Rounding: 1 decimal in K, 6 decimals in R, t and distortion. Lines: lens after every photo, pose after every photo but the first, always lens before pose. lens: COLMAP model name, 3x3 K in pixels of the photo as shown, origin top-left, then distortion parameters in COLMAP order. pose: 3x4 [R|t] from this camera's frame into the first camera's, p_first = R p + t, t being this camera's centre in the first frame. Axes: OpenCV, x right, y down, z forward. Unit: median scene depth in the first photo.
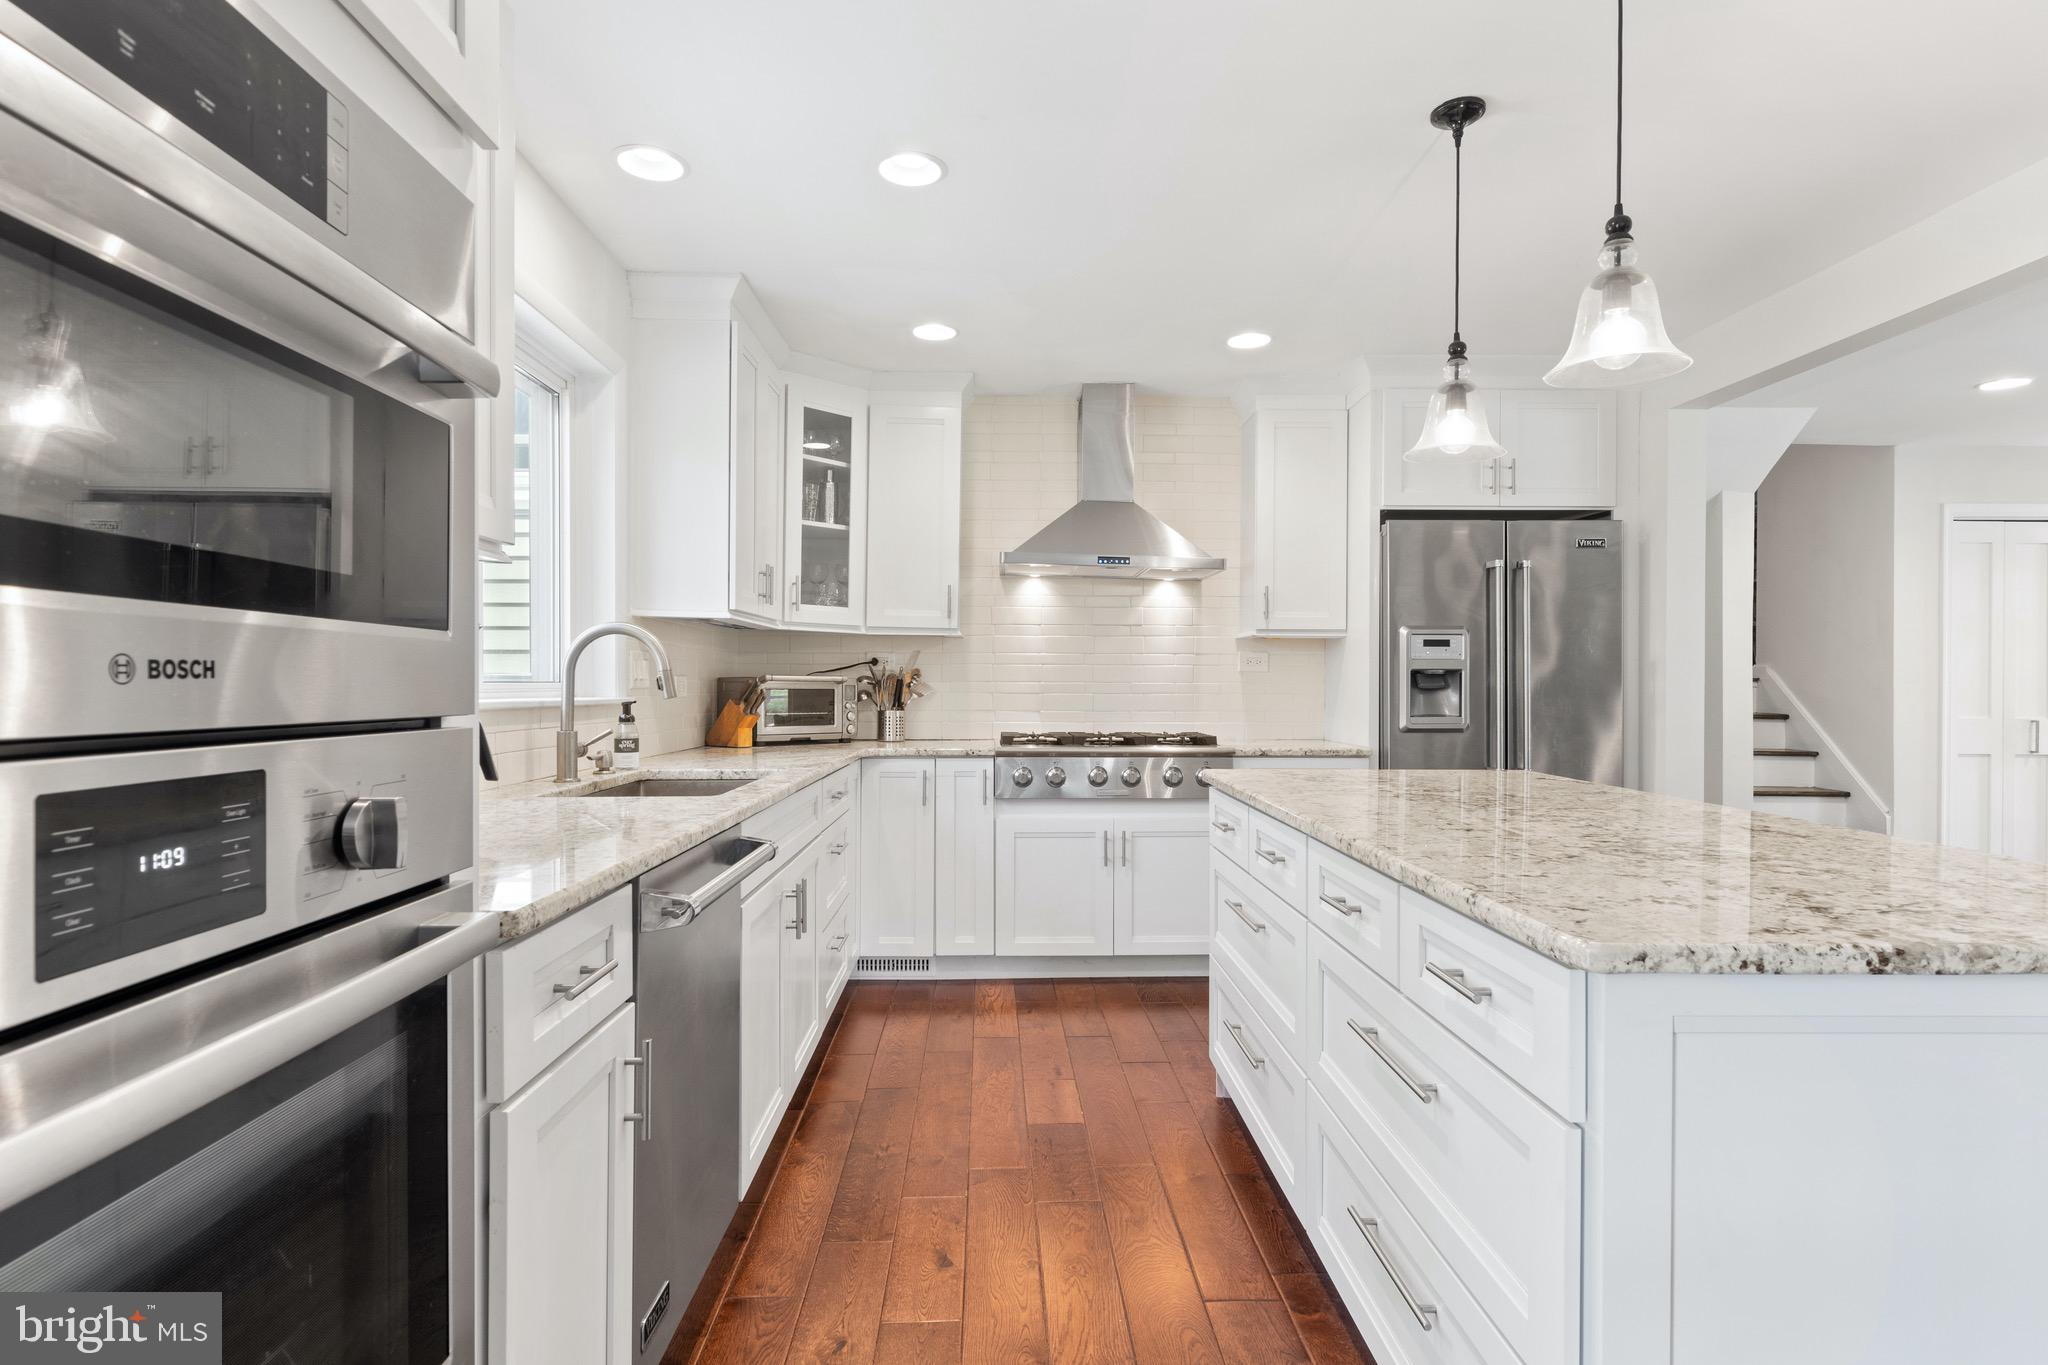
lens RADIAL K [[1037.2, 0, 1022.6], [0, 1037.2, 693.5], [0, 0, 1]] dist [0.012517, -0.005675]
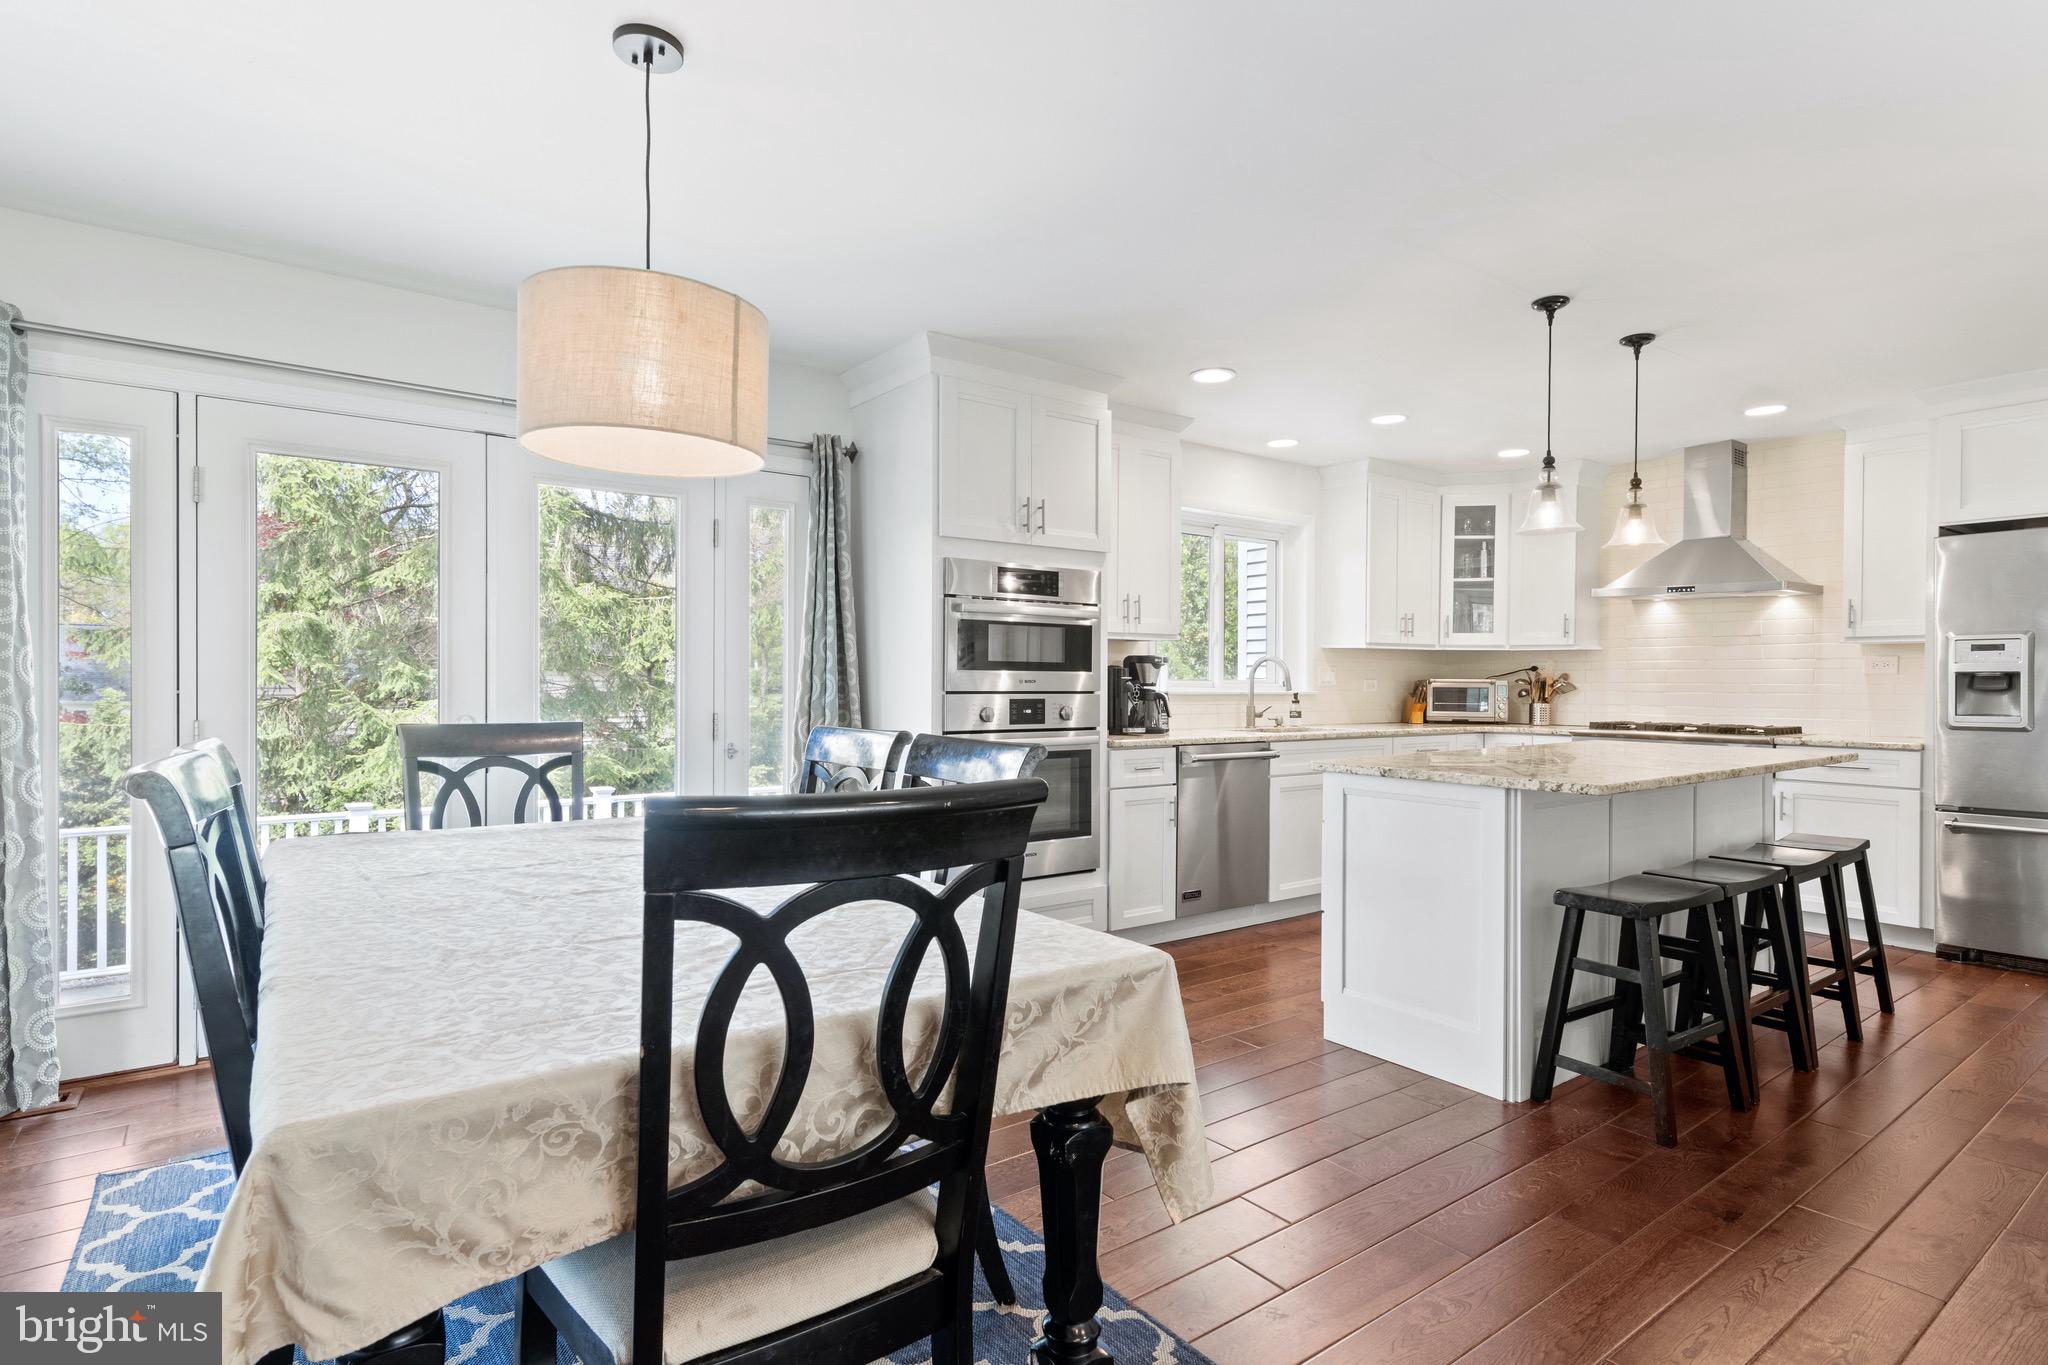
lens RADIAL K [[1037.2, 0, 1023.5], [0, 1037.2, 691.5], [0, 0, 1]] dist [0.012517, -0.005675]
pose [[0.574493, 0.008077, -0.818470, 0.699145], [-0.009676, 0.999948, 0.003076, 0.003152], [0.818452, 0.006153, 0.574541, -0.428005]]
